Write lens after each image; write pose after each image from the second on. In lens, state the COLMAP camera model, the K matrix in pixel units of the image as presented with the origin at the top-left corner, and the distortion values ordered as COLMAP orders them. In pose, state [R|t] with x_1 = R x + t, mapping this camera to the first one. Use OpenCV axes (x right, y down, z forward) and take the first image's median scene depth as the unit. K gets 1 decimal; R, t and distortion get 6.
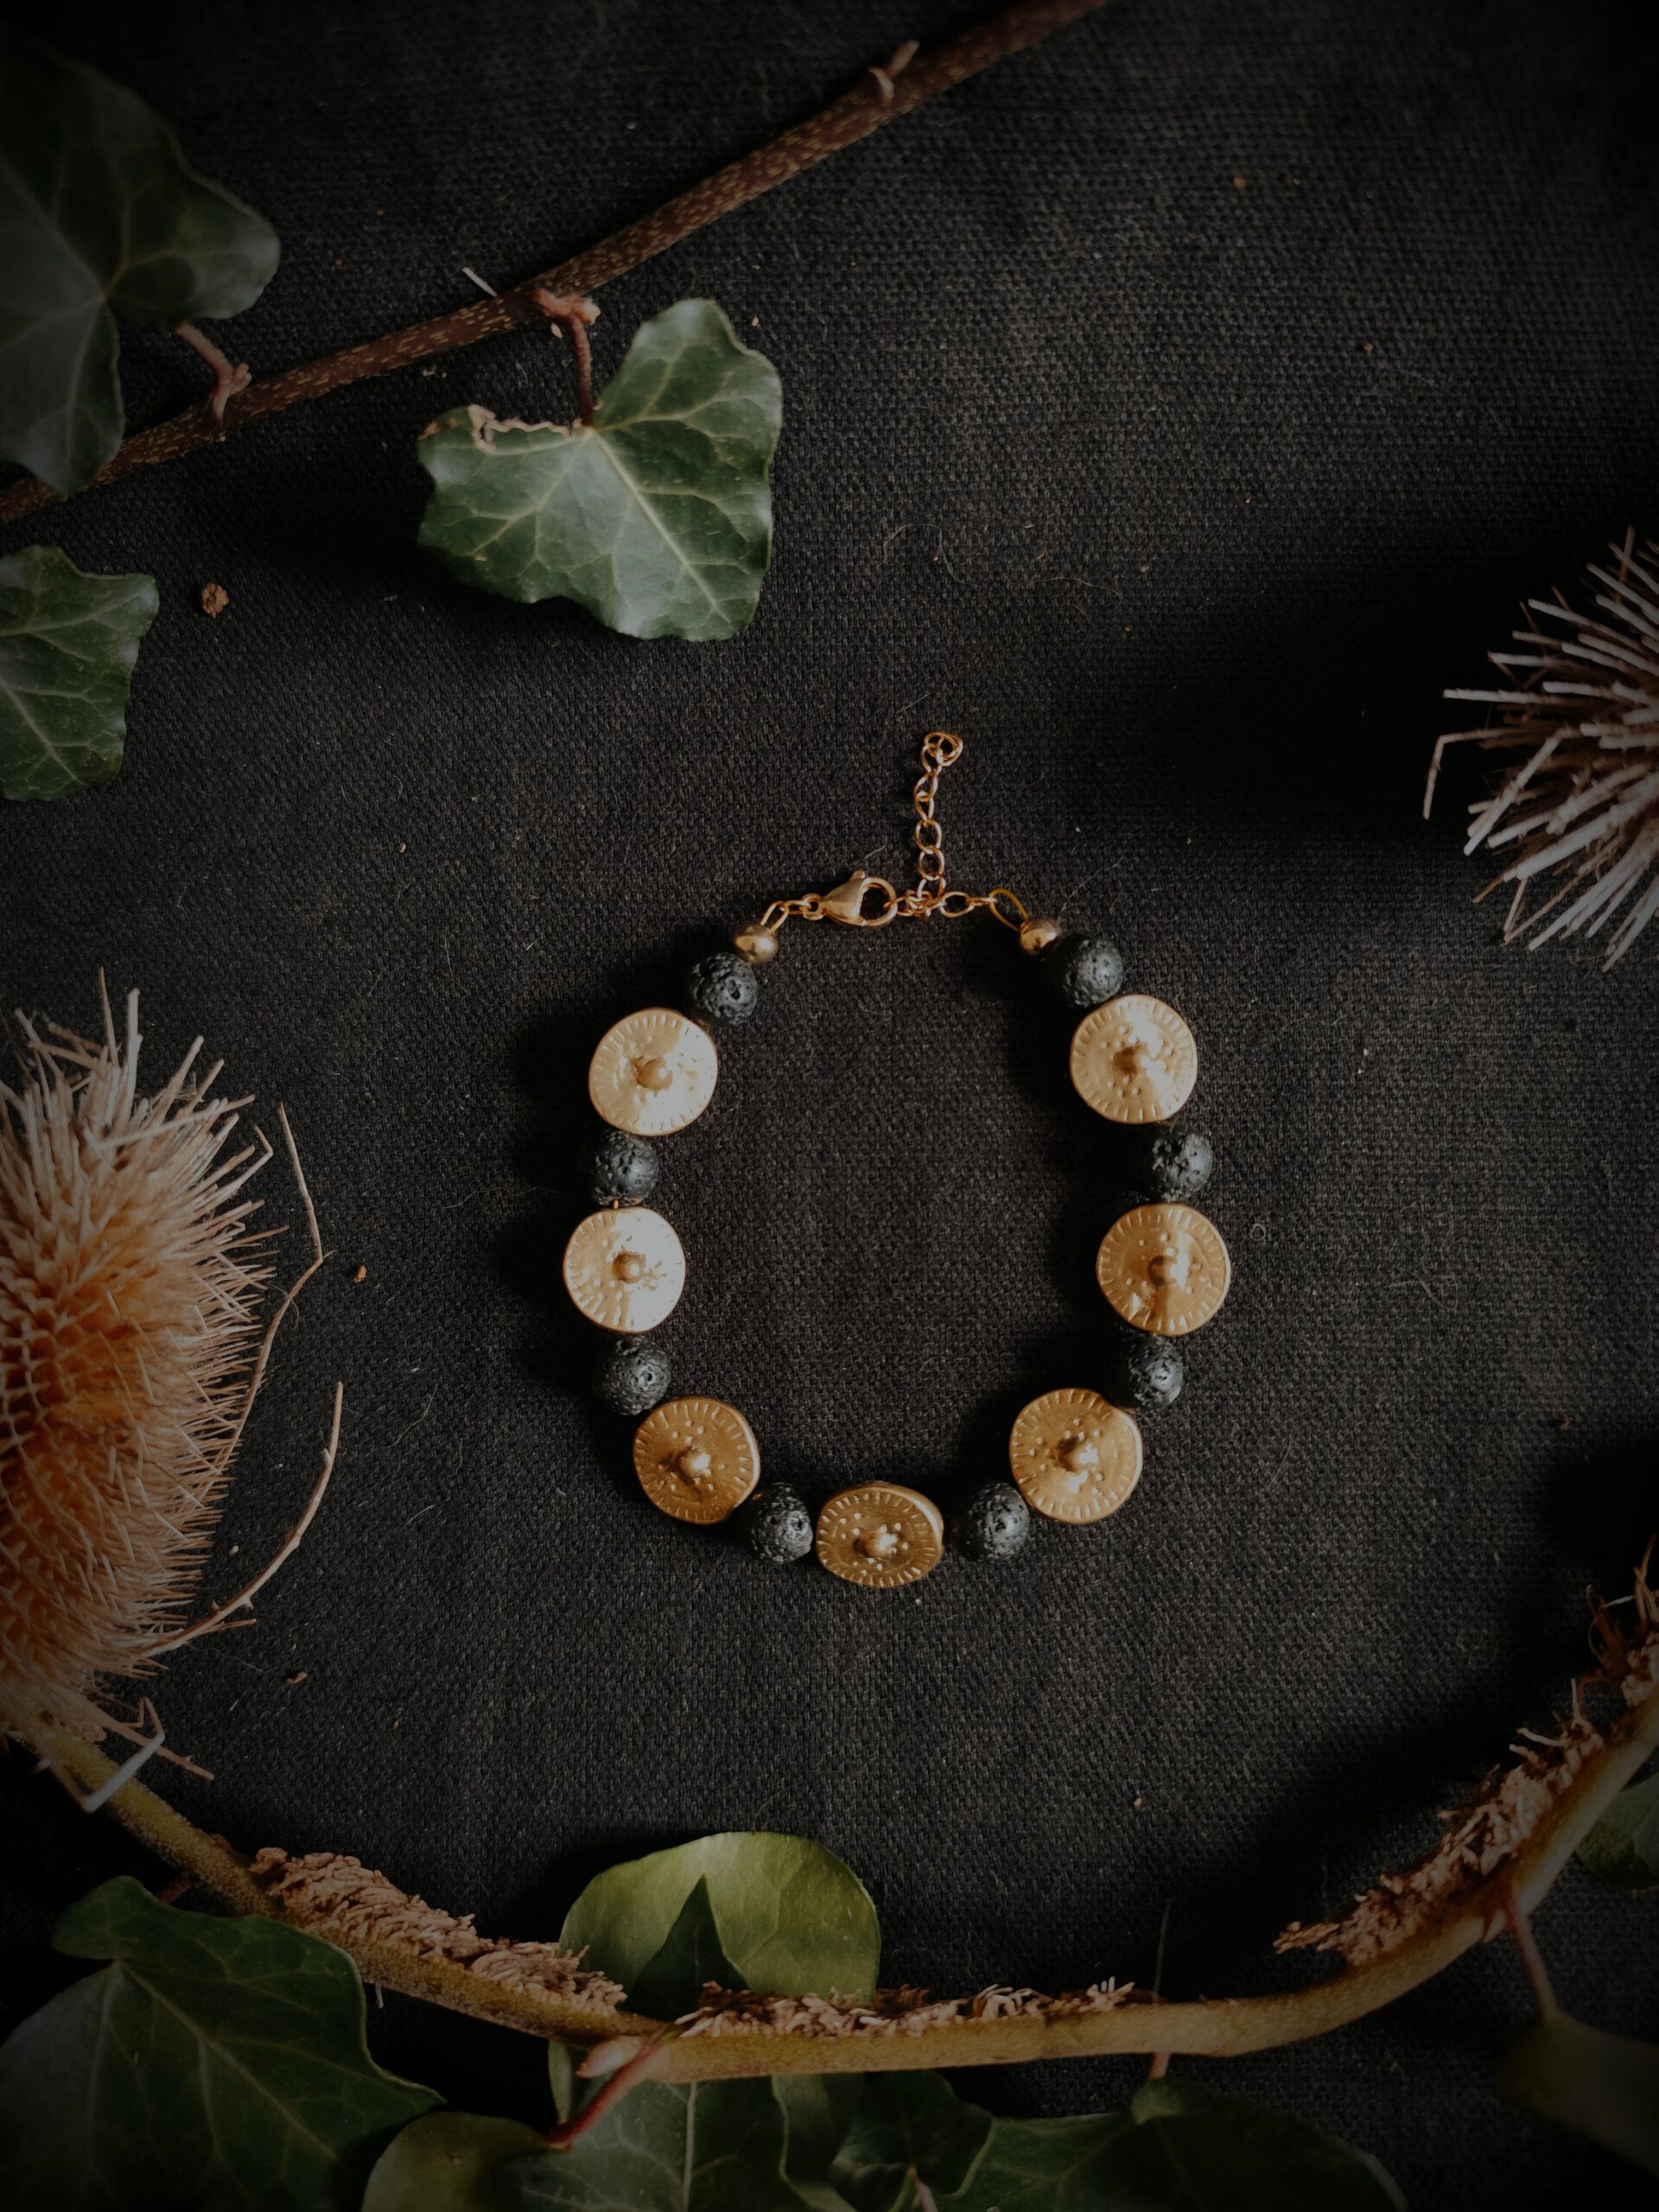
lens RADIAL K [[1618.7, 0, 825.3], [0, 1618.7, 1099.5], [0, 0, 1]] dist [-0.027027, -0.011629]
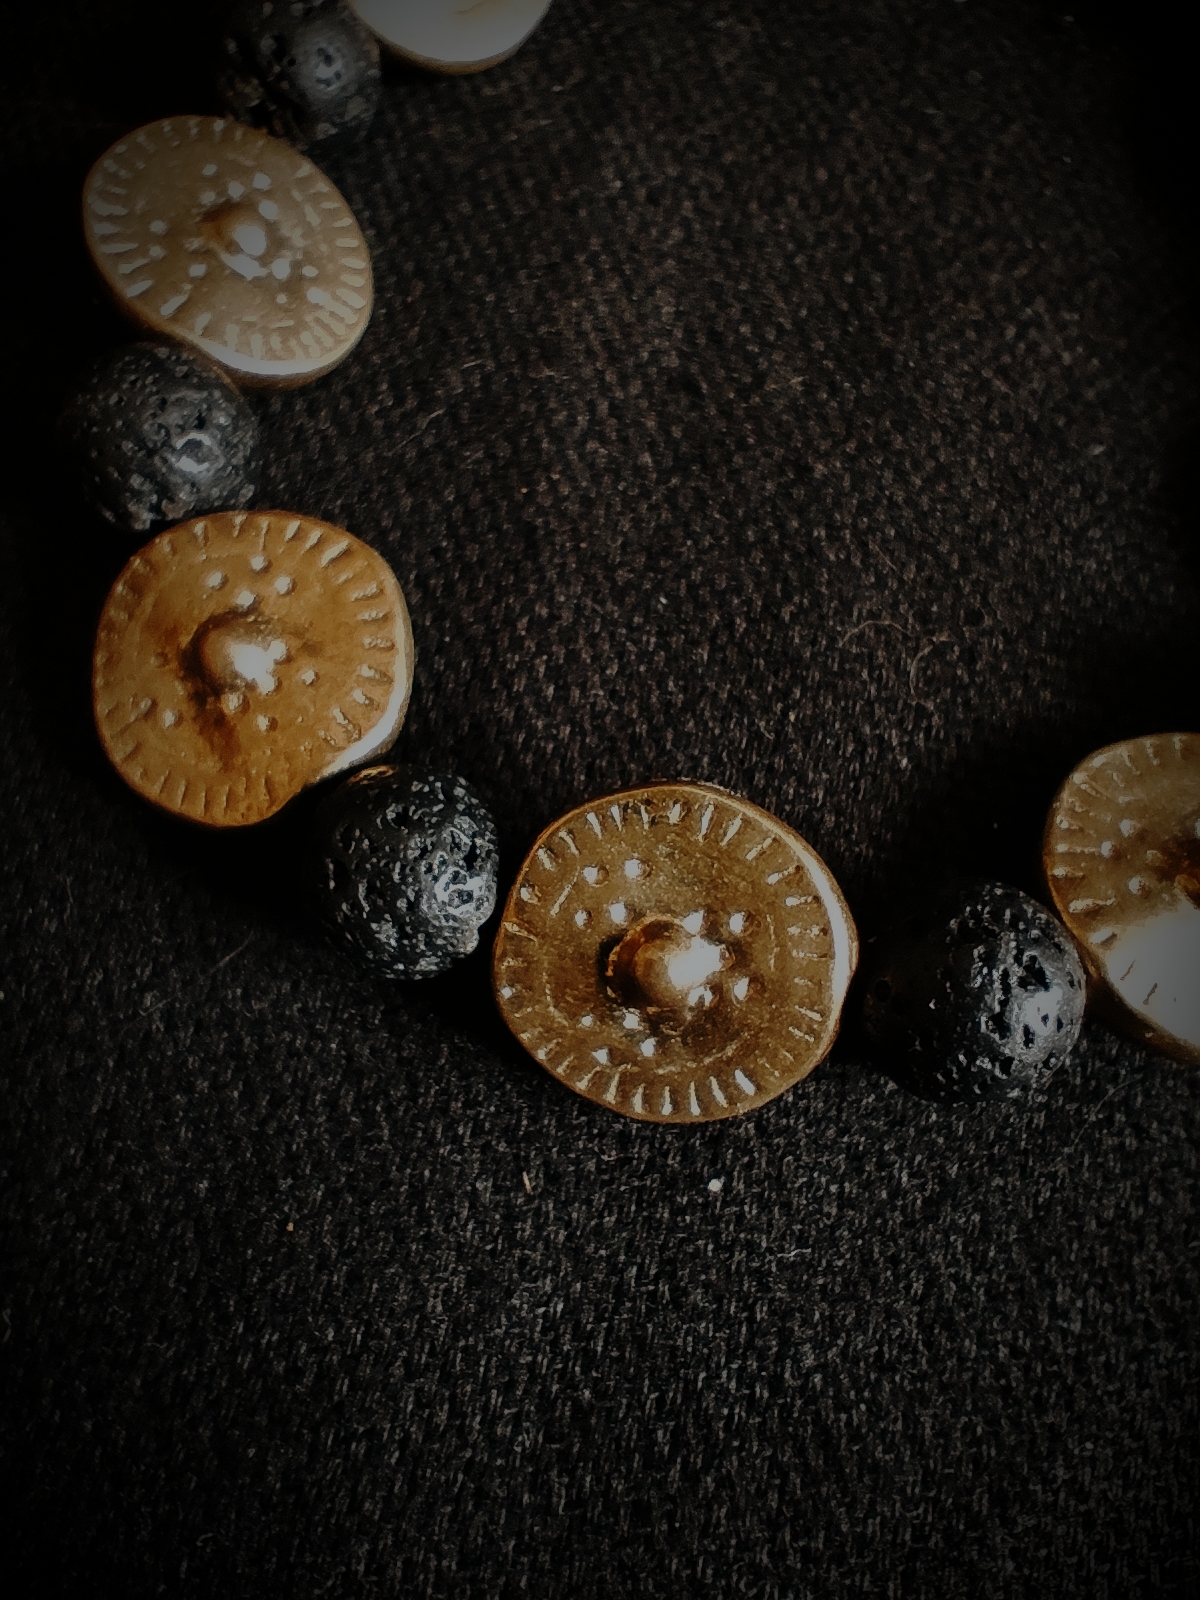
lens RADIAL K [[1240.4, 0, 600.0], [0, 1240.4, 800.0], [0, 0, 1]] dist [-0.002735, -0.096416]
pose [[0.963341, 0.266919, 0.026976, 0.001492], [-0.254598, 0.941283, -0.221736, 0.297161], [-0.084577, 0.206739, 0.974734, 0.710632]]
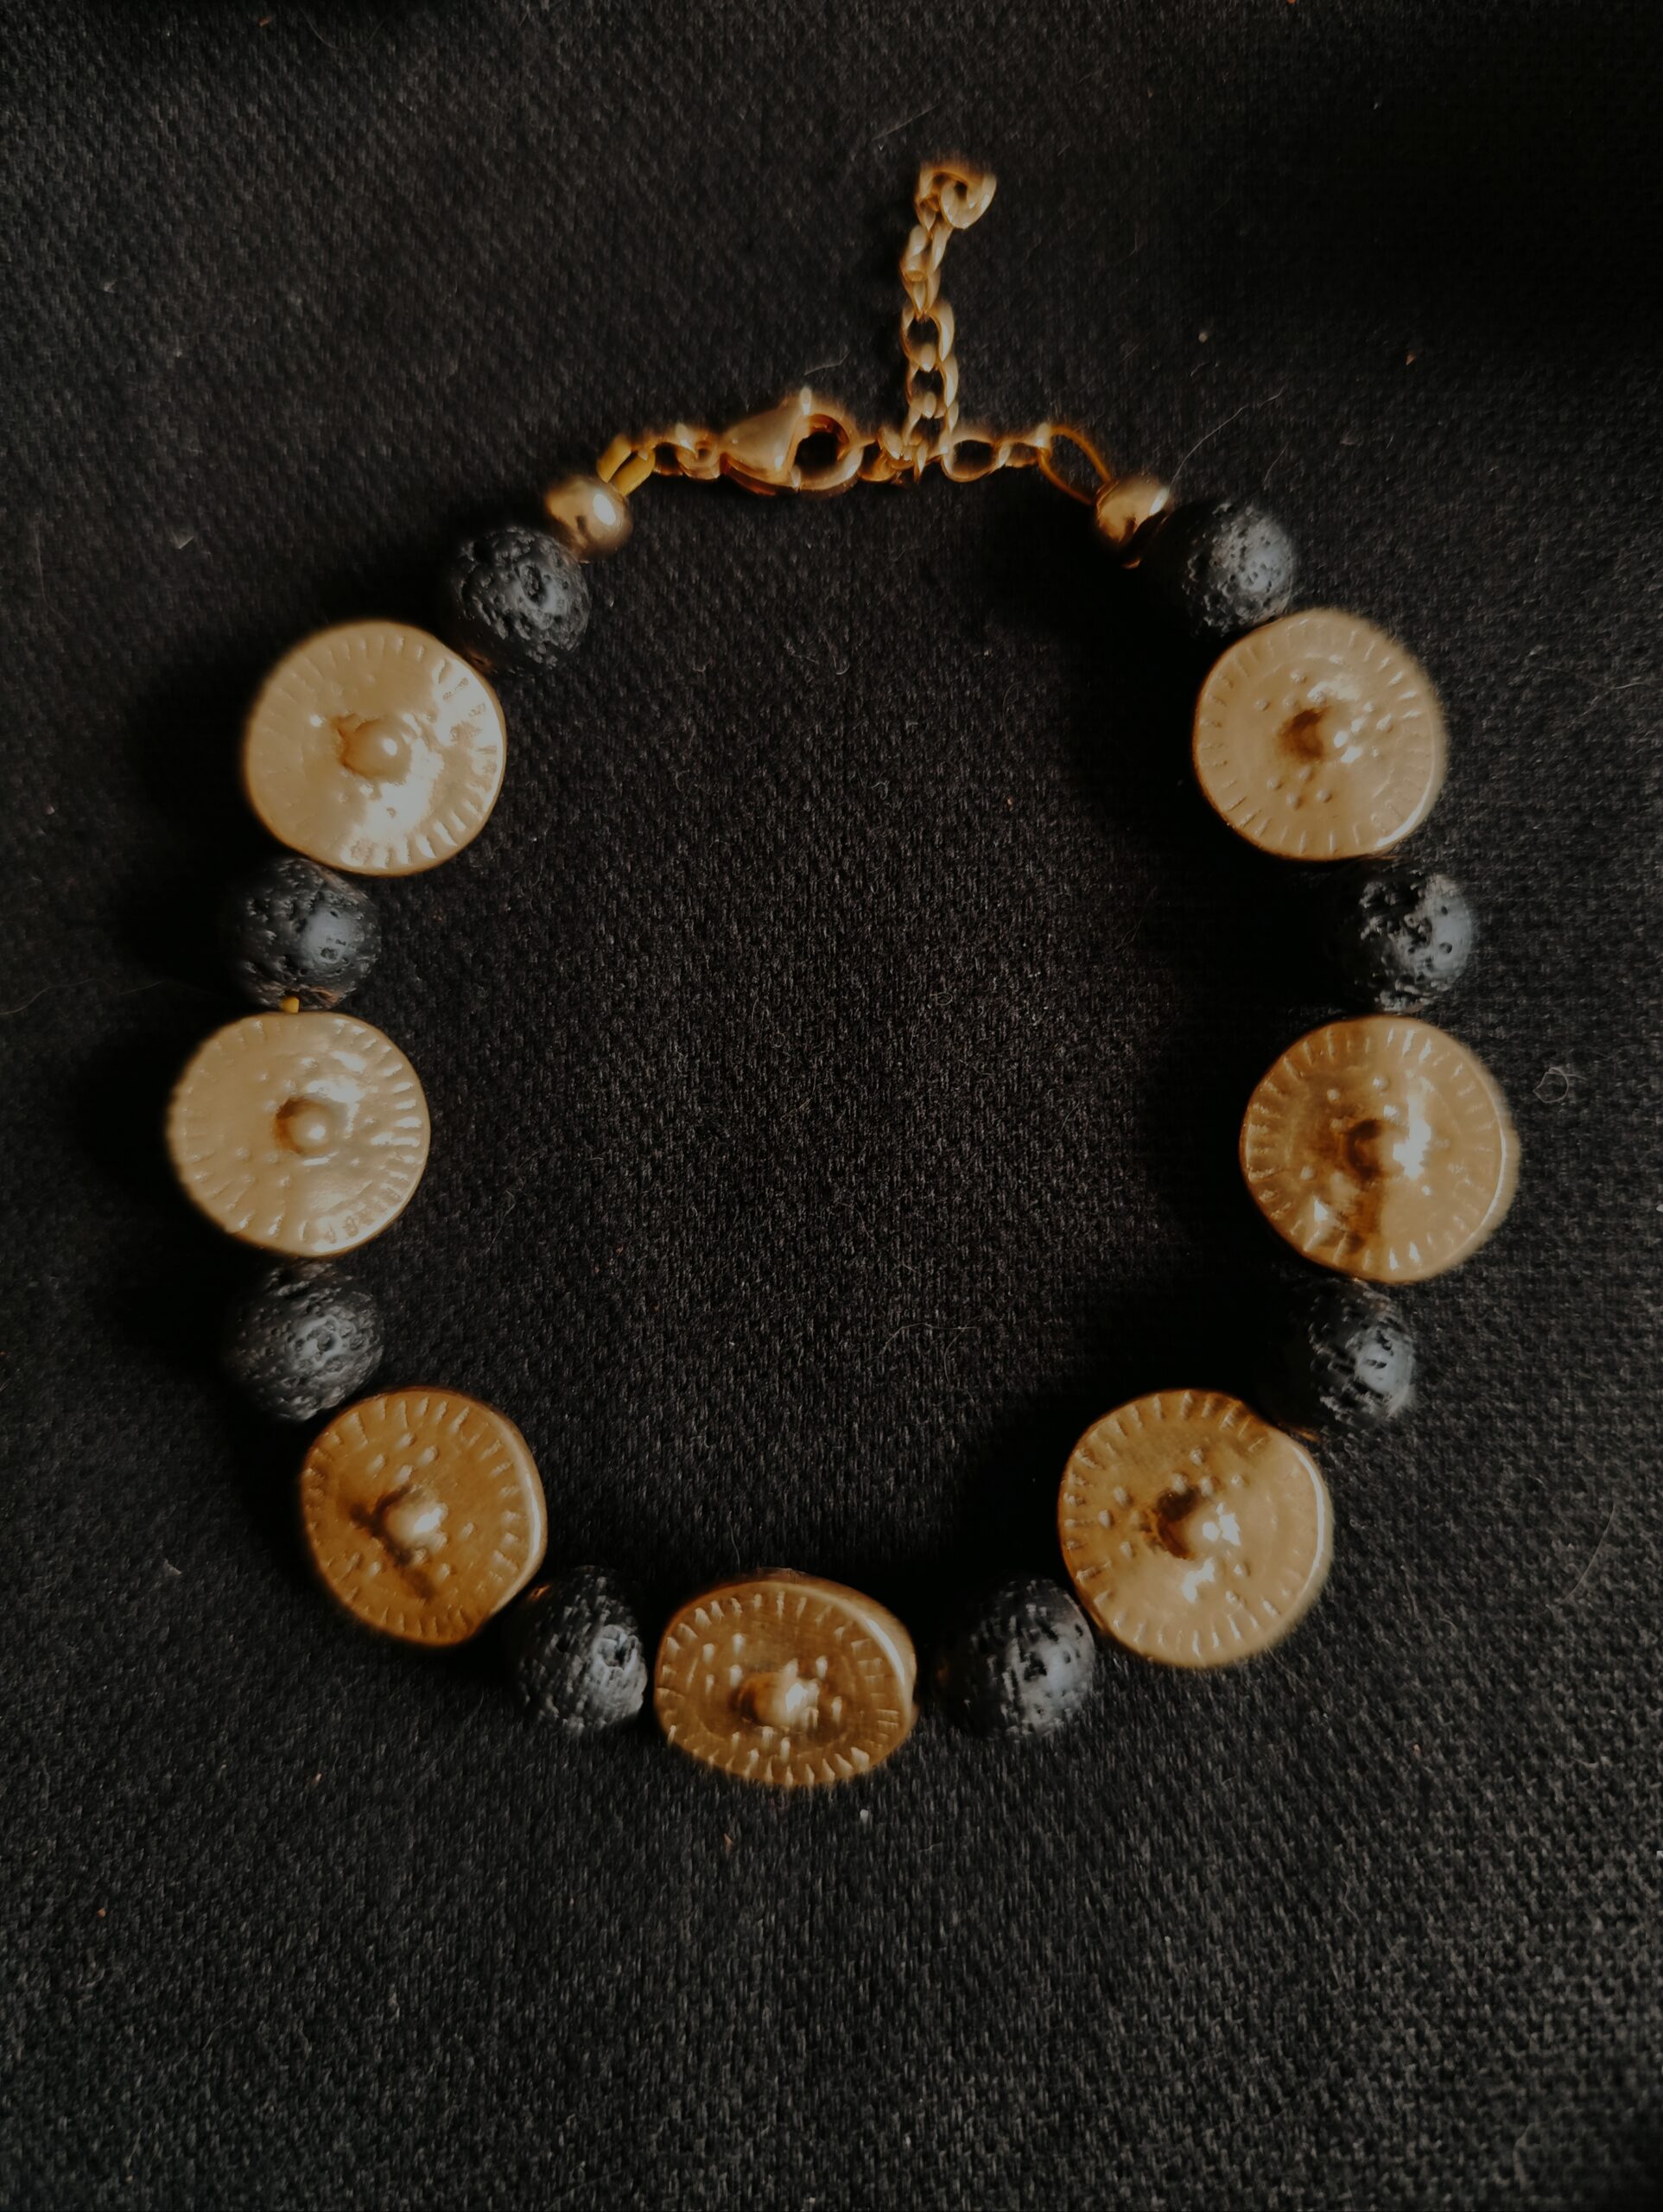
lens RADIAL K [[1724.0, 0, 858.1], [0, 1724.0, 1057.4], [0, 0, 1]] dist [-0.105438, 0.045689]
pose [[0.999642, 0.026304, 0.004874, 0.047088], [-0.025996, 0.998142, -0.055102, 0.108405], [-0.006314, 0.054956, 0.998469, 0.471712]]
